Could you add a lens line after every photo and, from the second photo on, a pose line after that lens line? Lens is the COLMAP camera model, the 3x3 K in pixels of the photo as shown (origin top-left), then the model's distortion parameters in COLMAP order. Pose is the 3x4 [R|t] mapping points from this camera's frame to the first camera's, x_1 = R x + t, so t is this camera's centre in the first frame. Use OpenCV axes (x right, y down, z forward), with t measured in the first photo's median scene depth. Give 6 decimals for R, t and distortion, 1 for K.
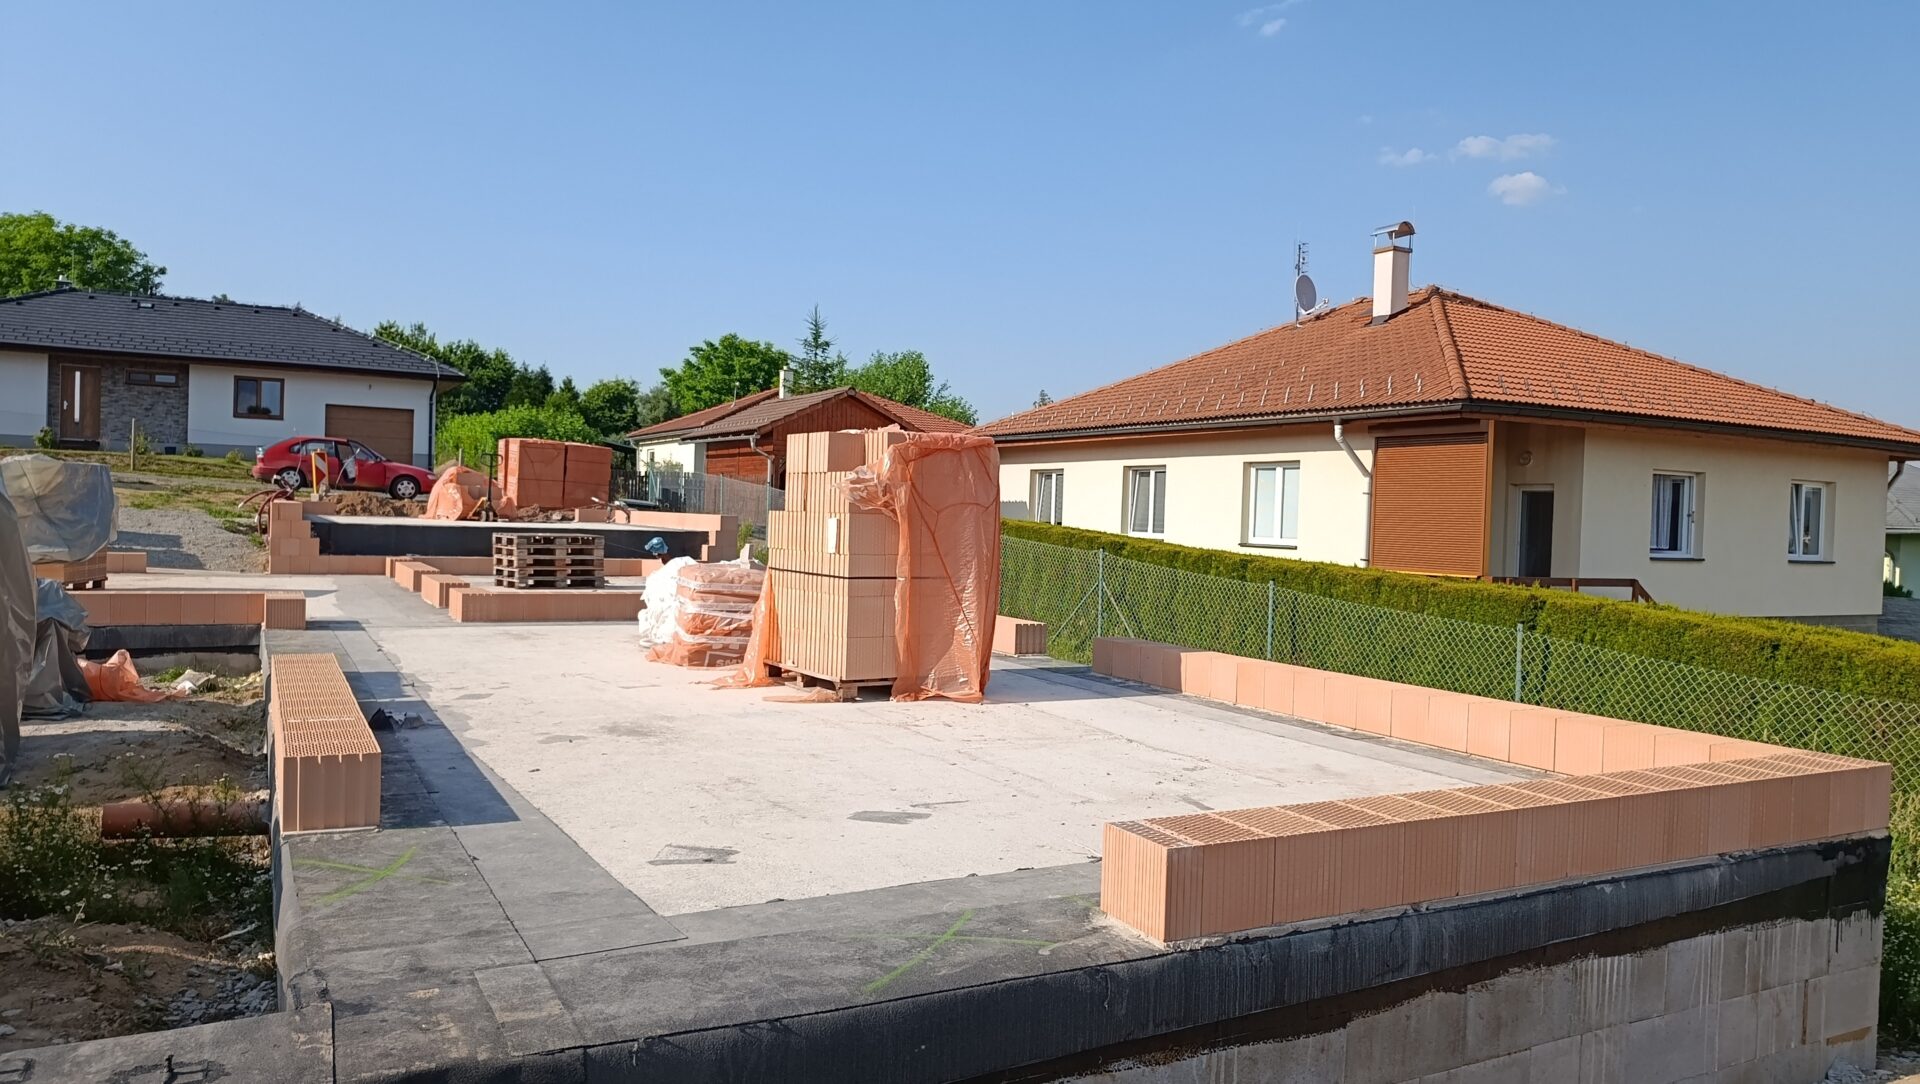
lens RADIAL K [[1311.6, 0, 960.0], [0, 1311.6, 542.0], [0, 0, 1]] dist [0.032100, -0.066054]
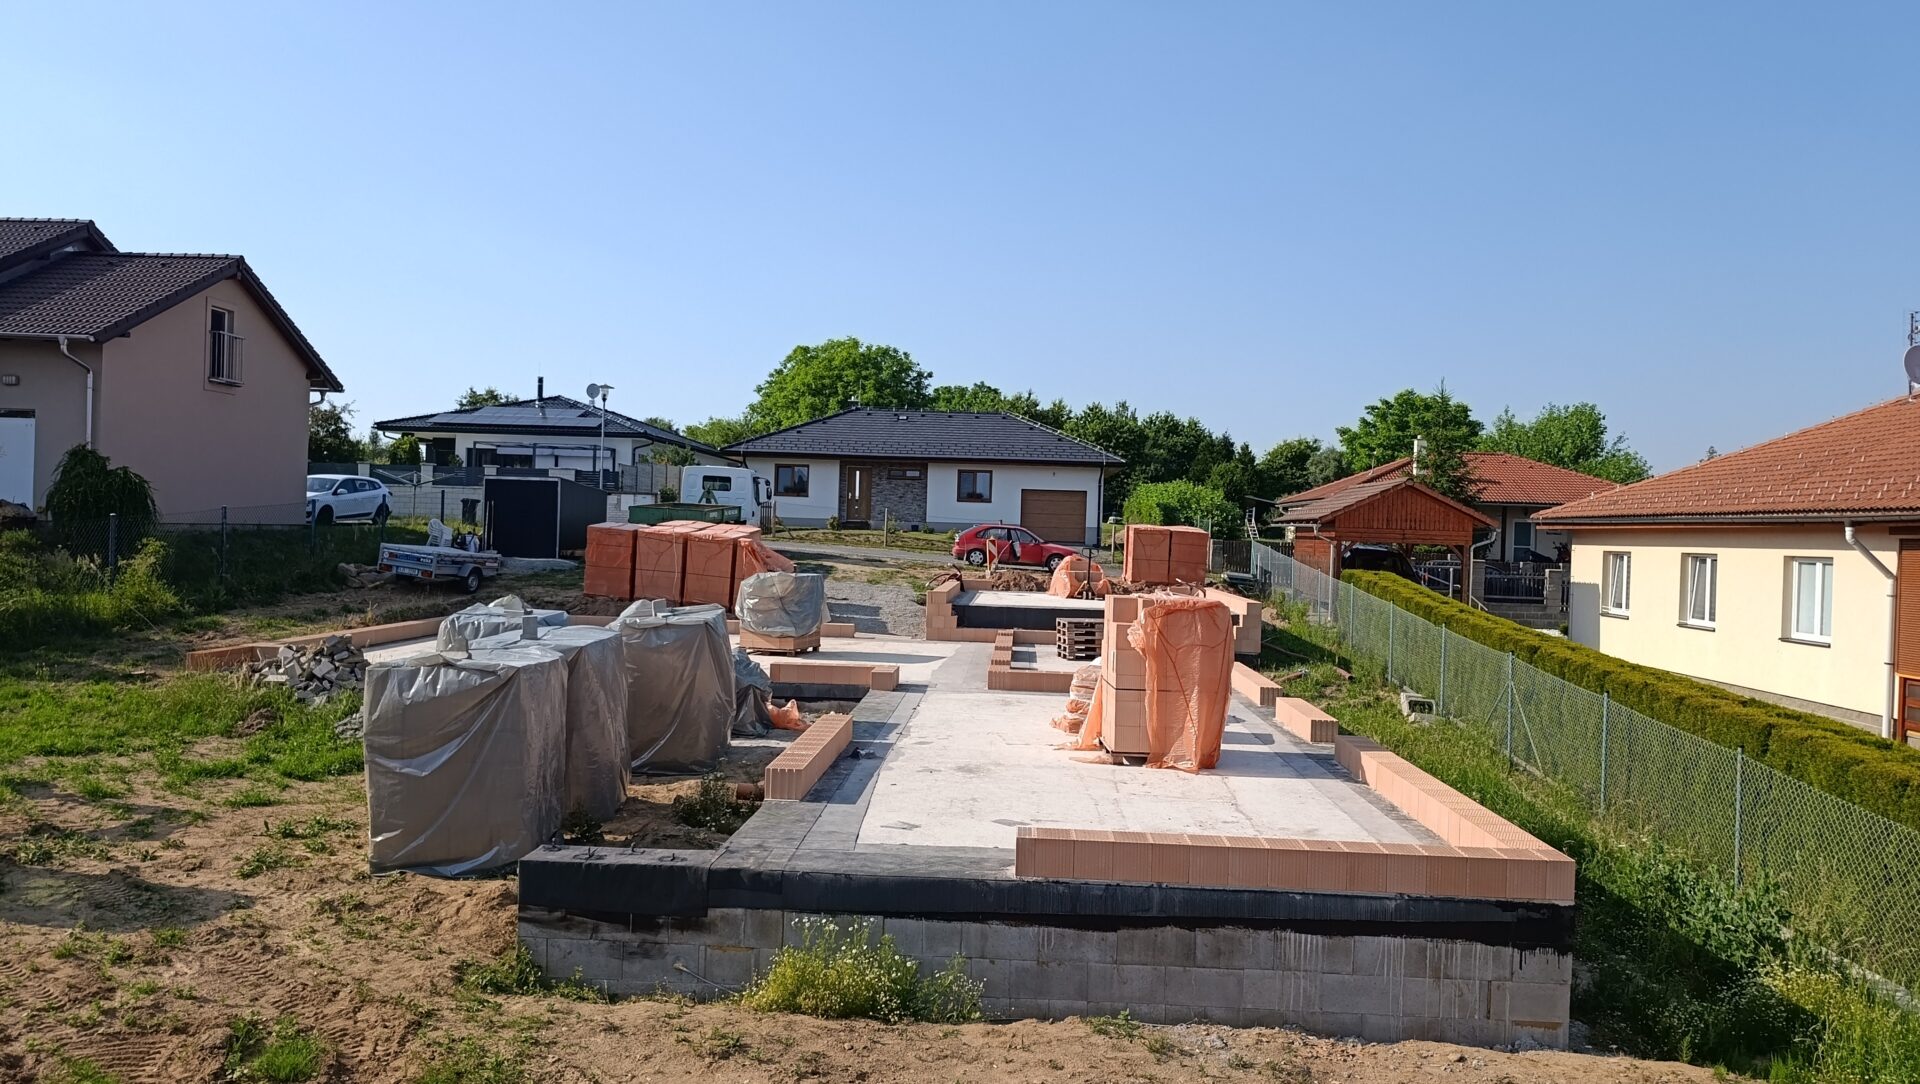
lens RADIAL K [[1293.8, 0, 965.4], [0, 1293.8, 543.5], [0, 0, 1]] dist [0.103756, -0.153777]
pose [[0.859189, -0.001179, -0.511656, 0.116060], [-0.013653, 0.999588, -0.025230, -0.022097], [0.511476, 0.028663, 0.858820, -0.100821]]
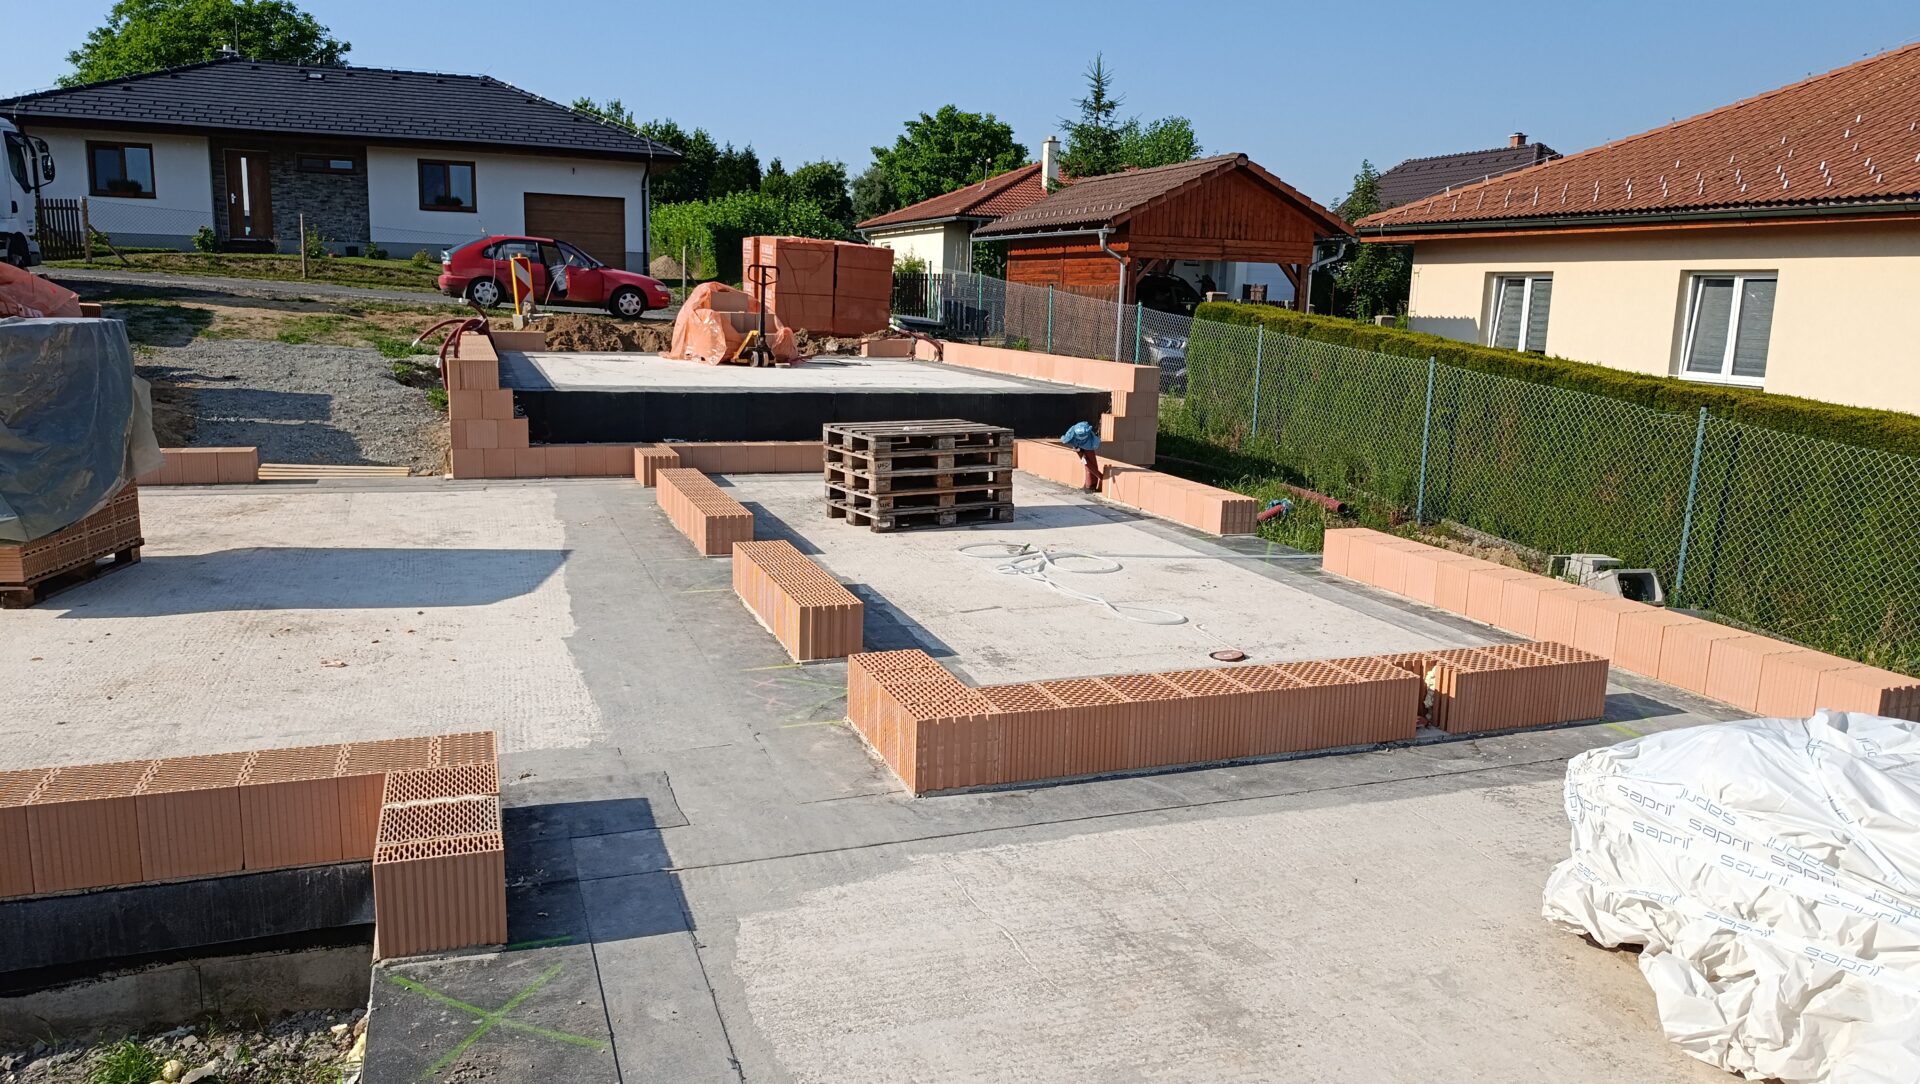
lens RADIAL K [[1300.7, 0, 964.2], [0, 1300.7, 538.9], [0, 0, 1]] dist [0.053247, -0.108416]
pose [[0.991125, 0.019263, -0.131532, -0.096723], [0.001933, 0.987253, 0.159148, -0.020482], [0.132921, -0.157989, 0.978454, 0.200494]]
